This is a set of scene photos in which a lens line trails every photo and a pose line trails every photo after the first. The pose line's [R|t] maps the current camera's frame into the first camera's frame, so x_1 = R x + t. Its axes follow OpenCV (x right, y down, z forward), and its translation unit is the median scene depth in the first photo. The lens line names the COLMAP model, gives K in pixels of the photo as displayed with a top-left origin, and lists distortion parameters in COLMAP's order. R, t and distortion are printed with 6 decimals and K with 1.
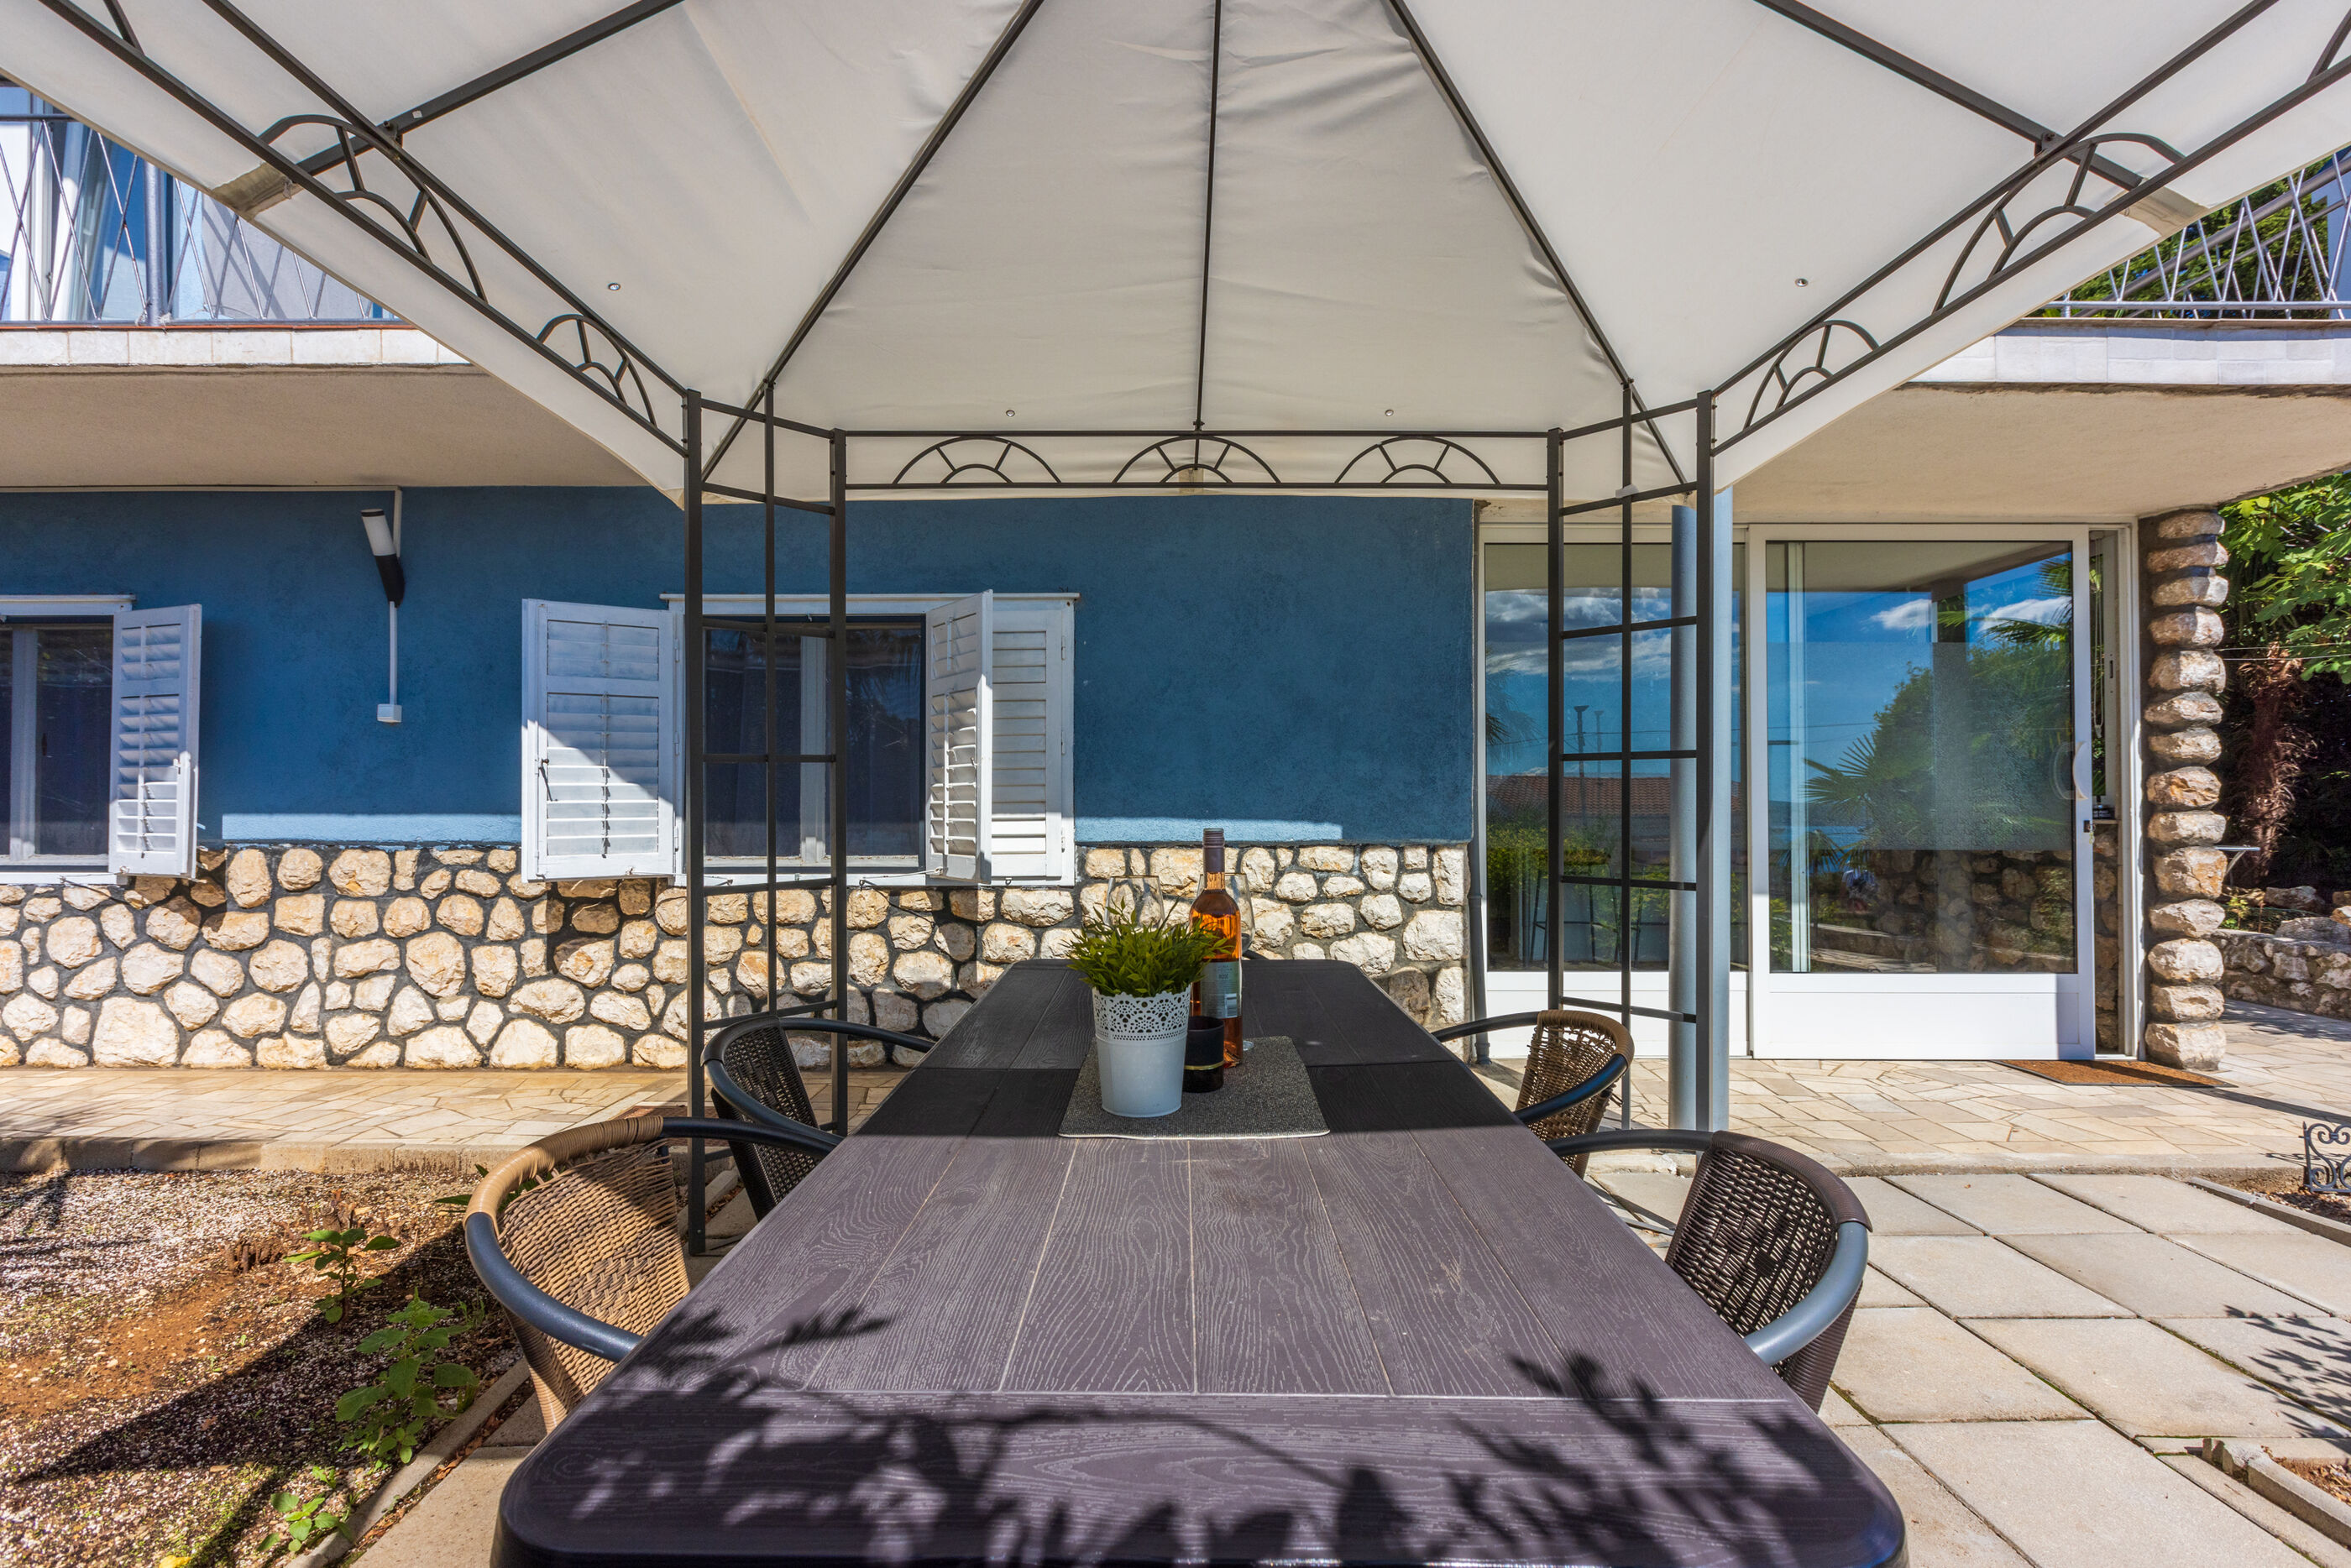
lens RADIAL K [[1050.5, 0, 1173.1], [0, 1050.5, 786.0], [0, 0, 1]] dist [-0.000345, -0.000126]
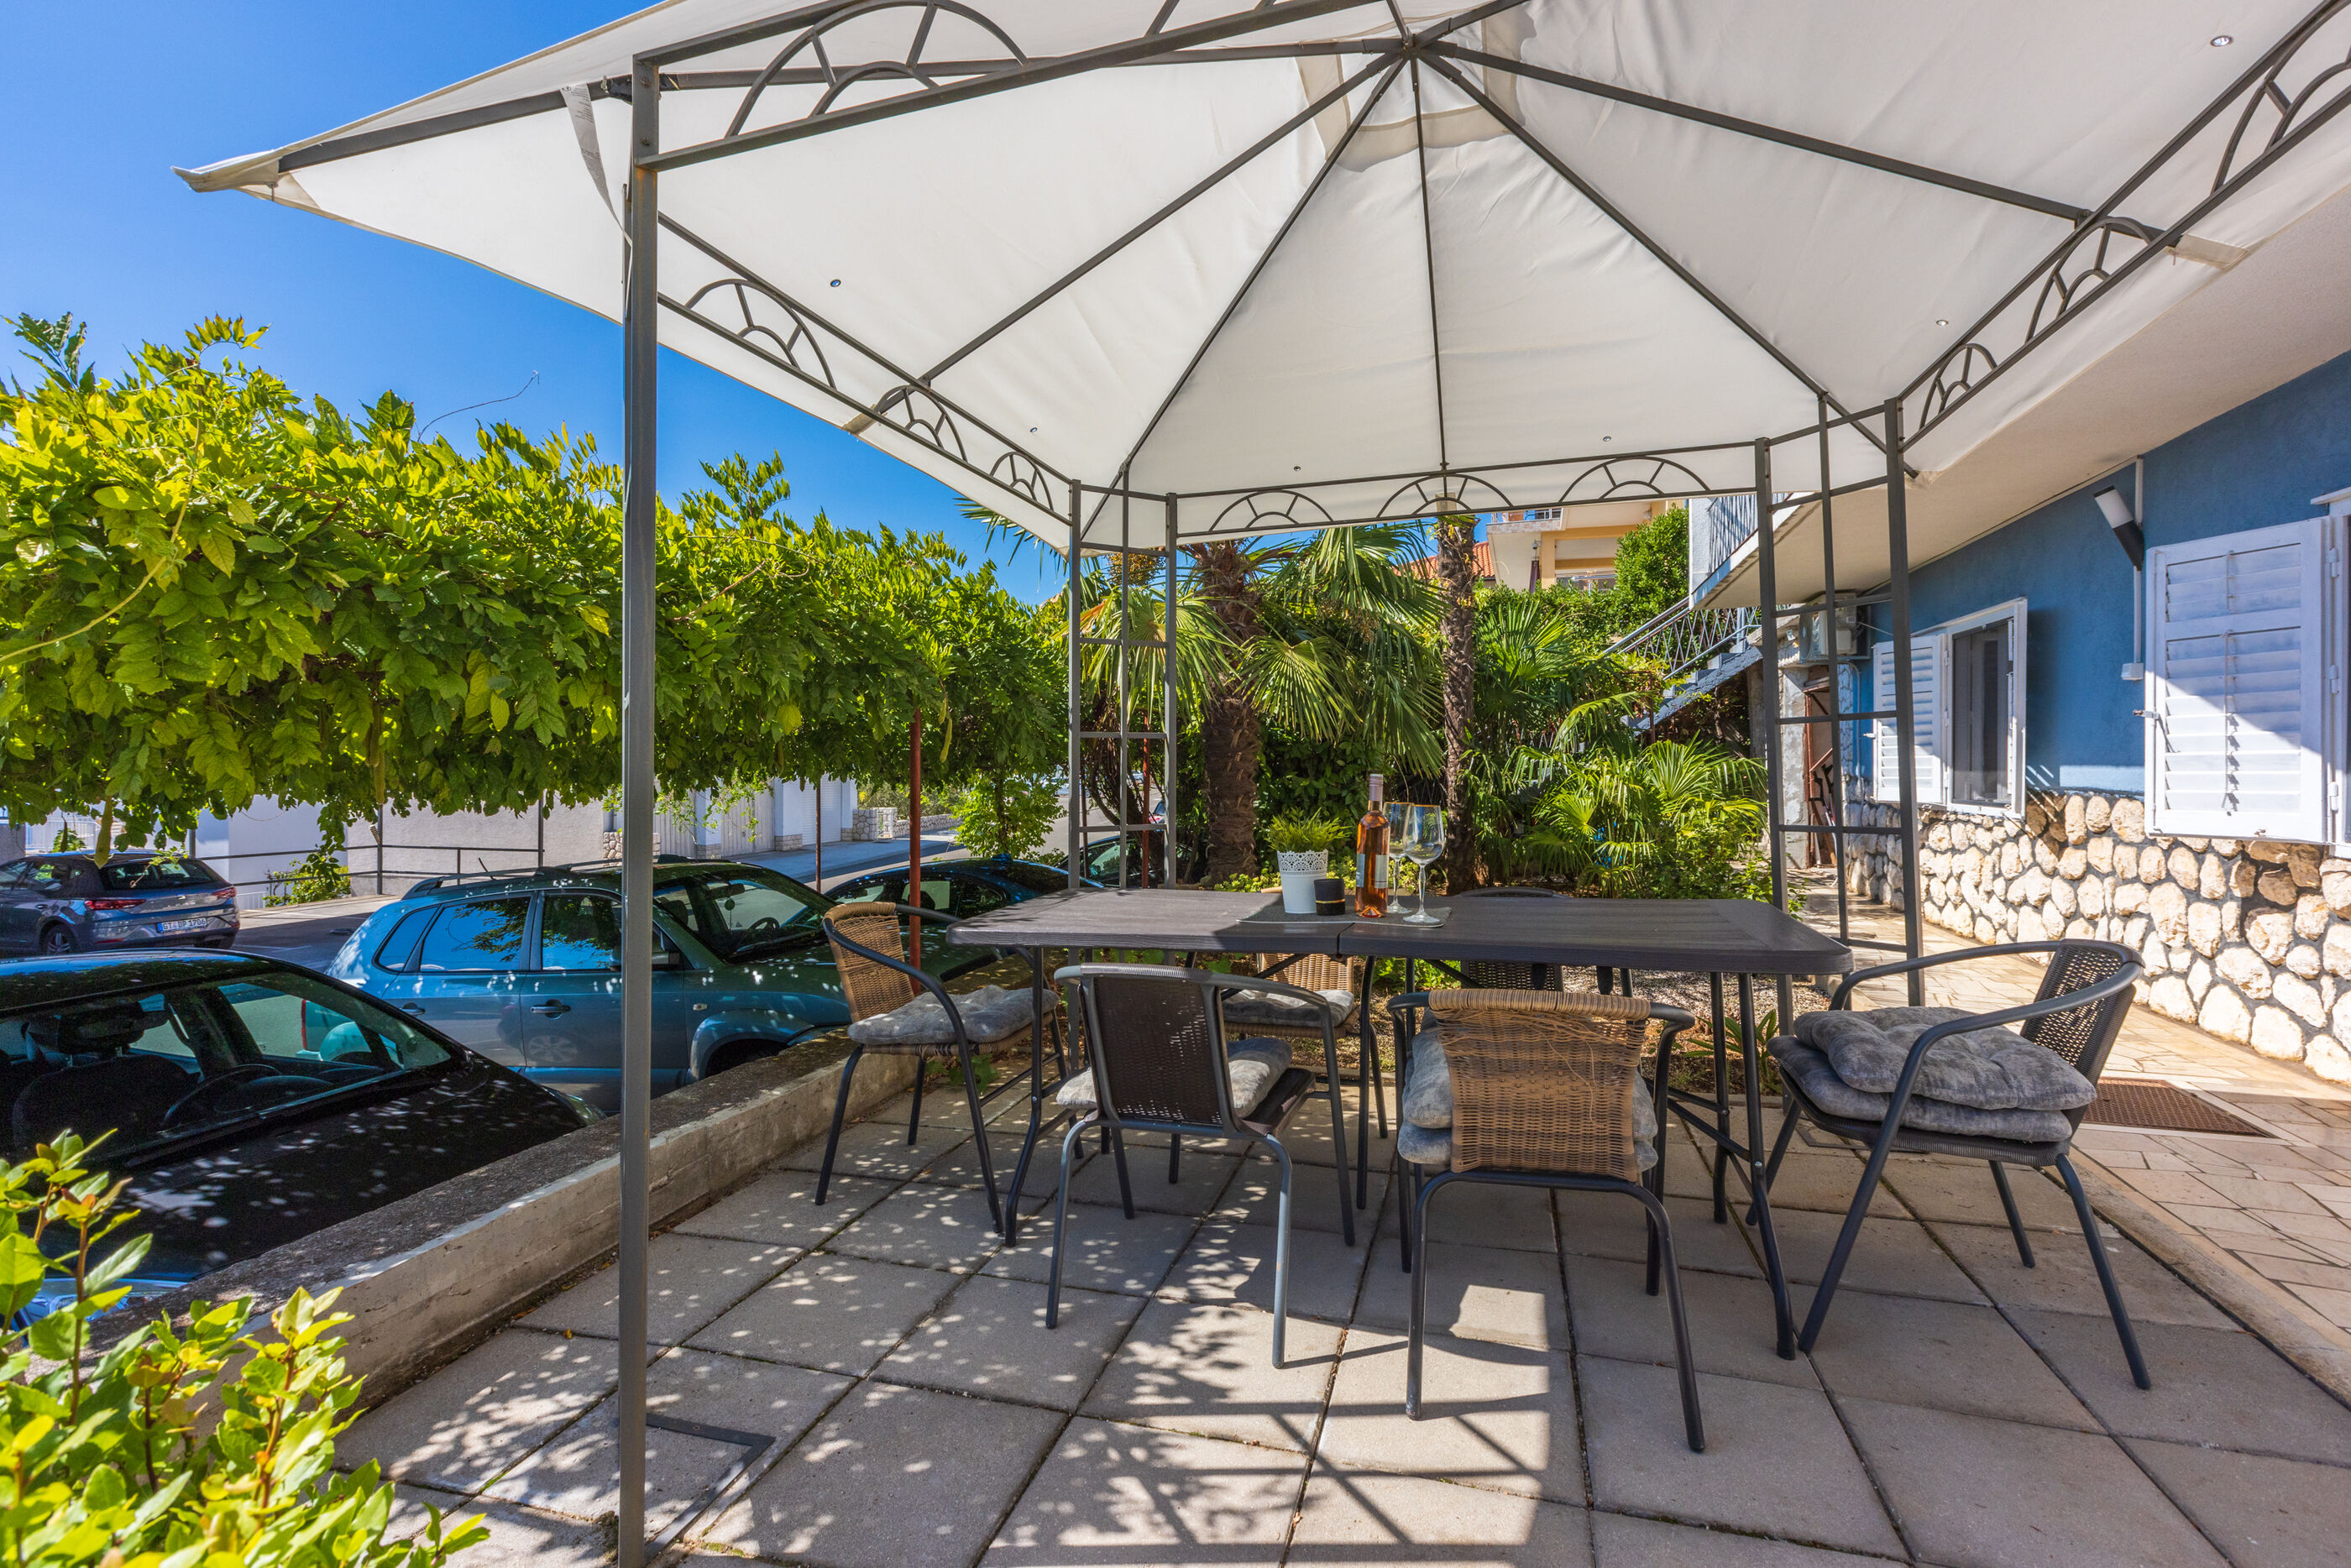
lens RADIAL K [[1066.2, 0, 1175.4], [0, 1066.2, 743.8], [0, 0, 1]] dist [0.000026, 0.000120]
pose [[-0.291011, -0.016934, -0.956570, 0.569107], [0.018719, 0.999551, -0.023390, 0.011311], [0.956537, -0.024713, -0.290563, 0.386595]]
